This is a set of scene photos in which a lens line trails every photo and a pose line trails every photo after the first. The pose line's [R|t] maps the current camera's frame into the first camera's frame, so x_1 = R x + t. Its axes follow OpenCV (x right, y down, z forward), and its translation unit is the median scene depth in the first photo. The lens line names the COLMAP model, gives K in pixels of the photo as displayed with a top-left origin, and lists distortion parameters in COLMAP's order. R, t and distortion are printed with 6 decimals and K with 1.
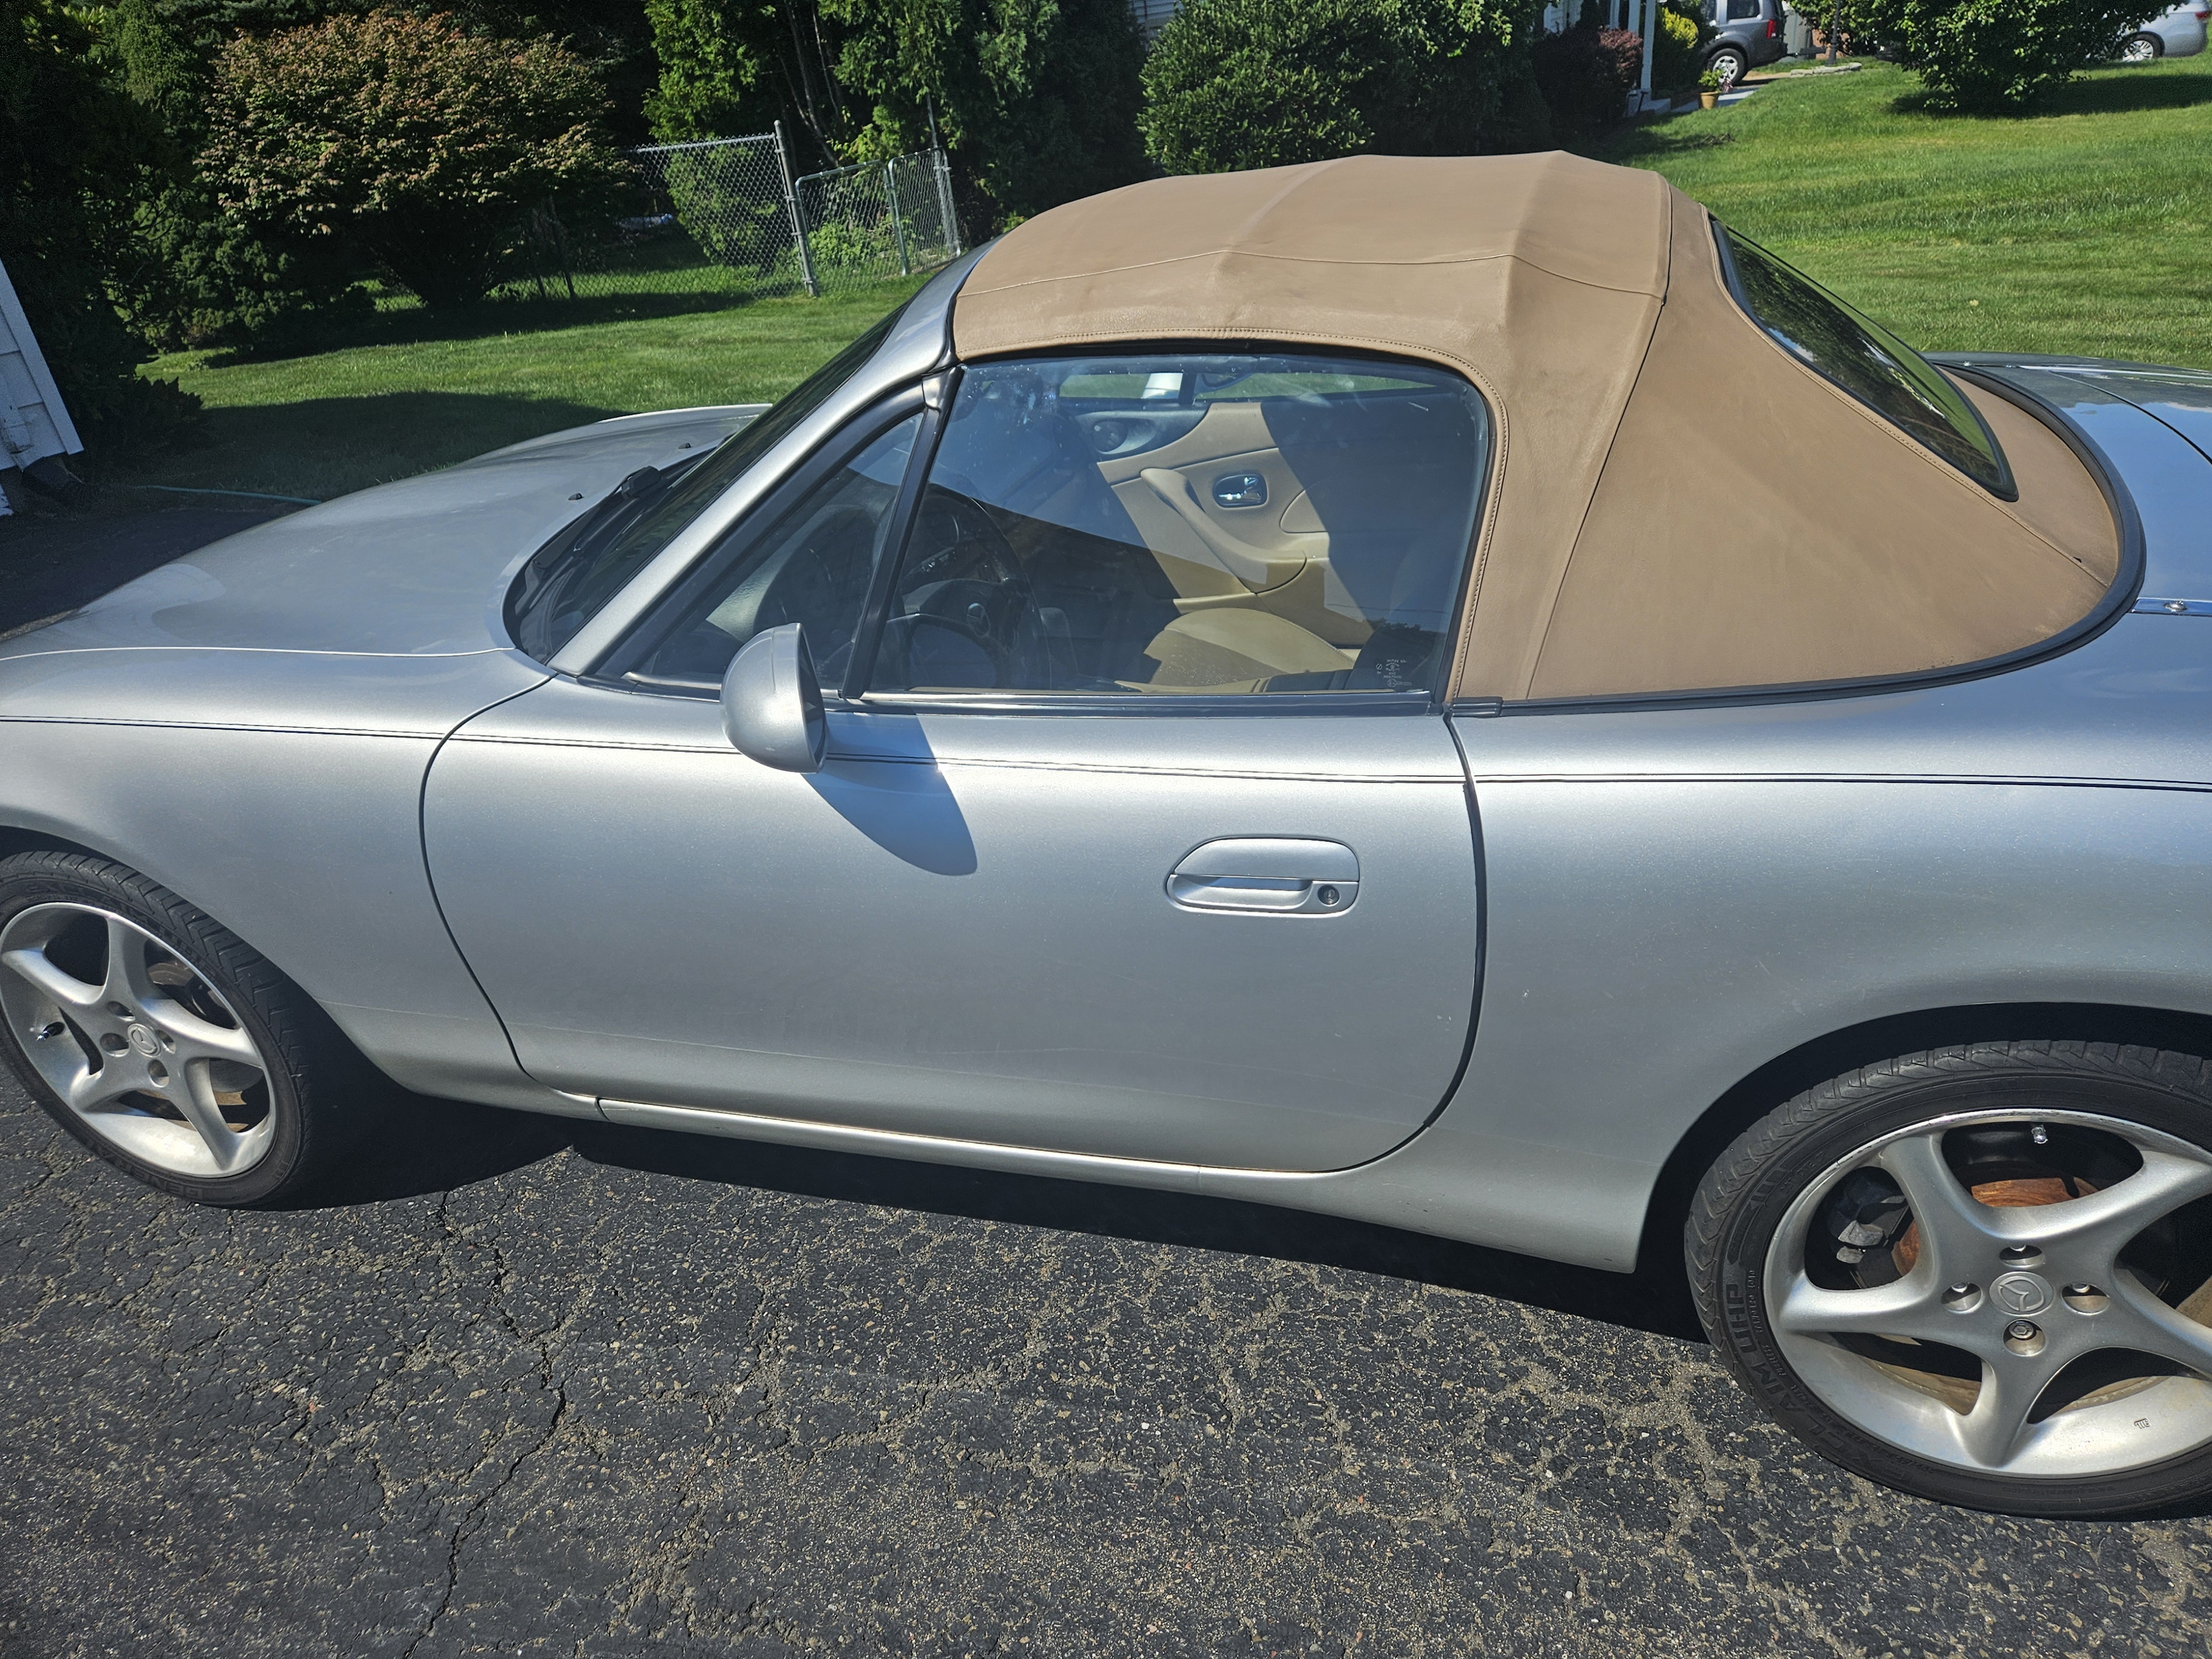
lens RADIAL K [[1495.2, 0, 1127.3], [0, 1495.2, 801.0], [0, 0, 1]] dist [0.061962, -0.054334]
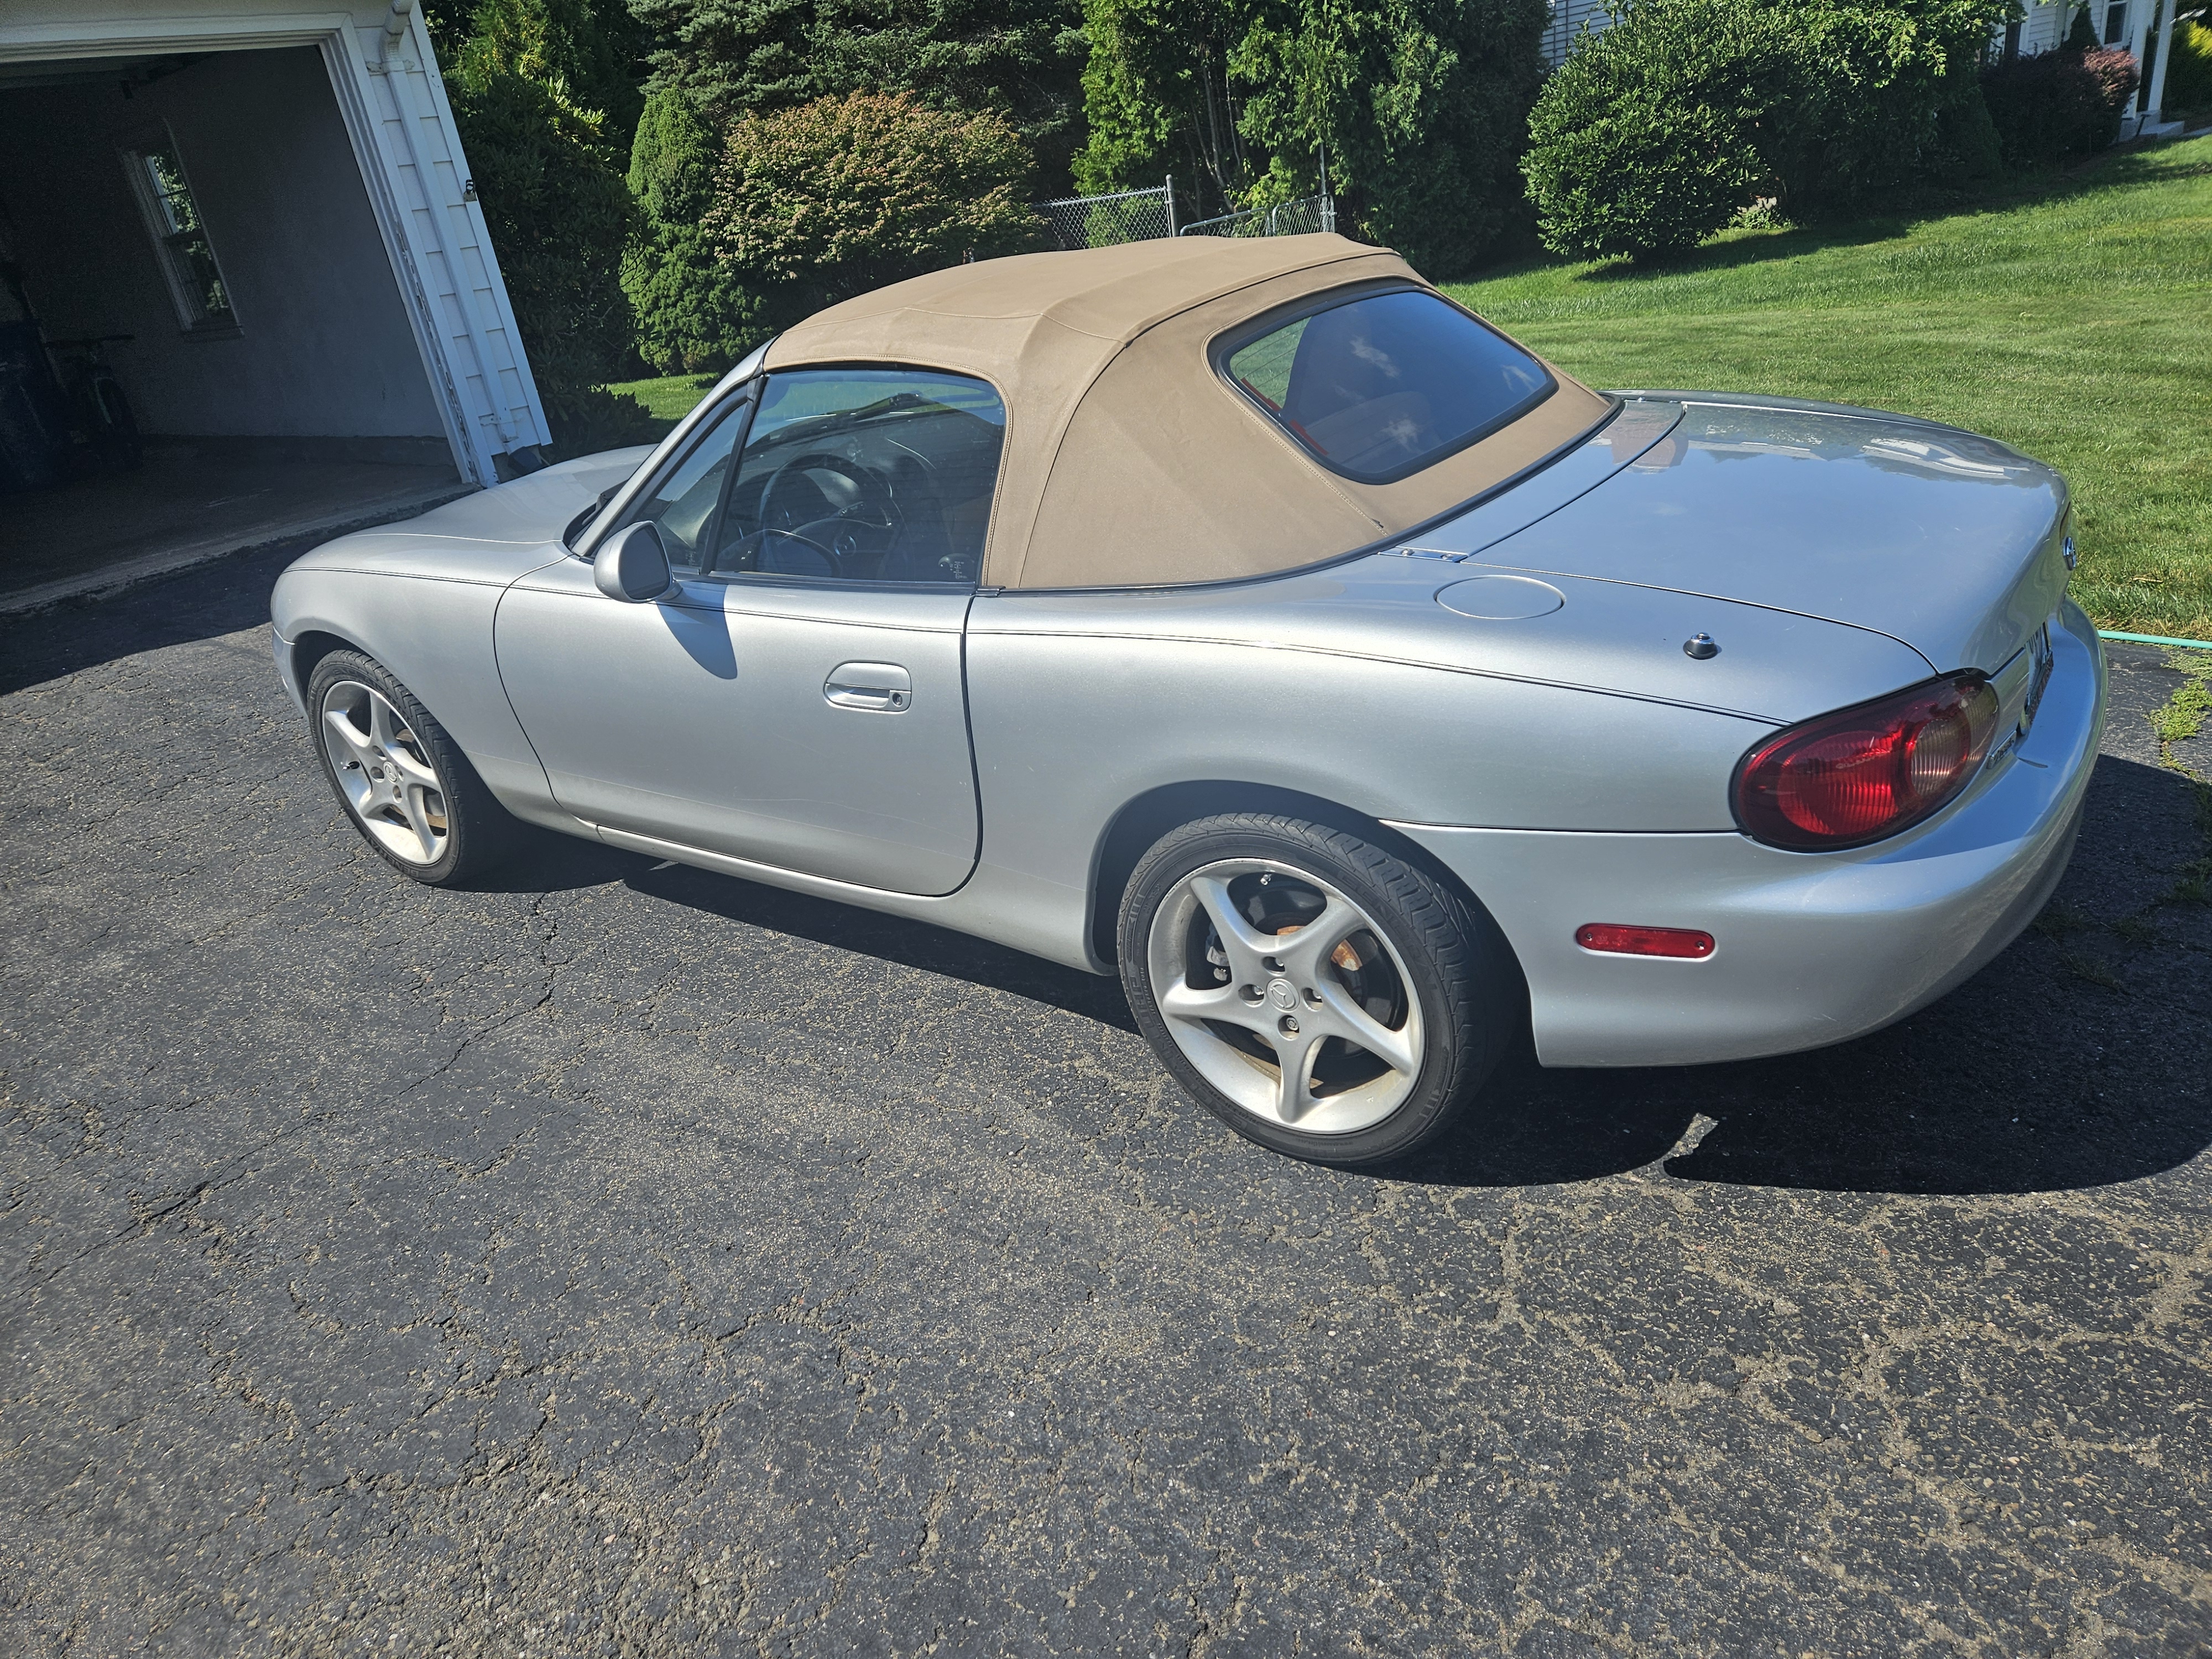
lens RADIAL K [[1495.2, 0, 1097.9], [0, 1495.2, 826.7], [0, 0, 1]] dist [0.061962, -0.054334]
pose [[0.948636, 0.108015, -0.297359, 0.114181], [-0.109834, 0.993893, 0.010636, 0.021547], [0.296691, 0.022570, 0.954707, -0.069316]]
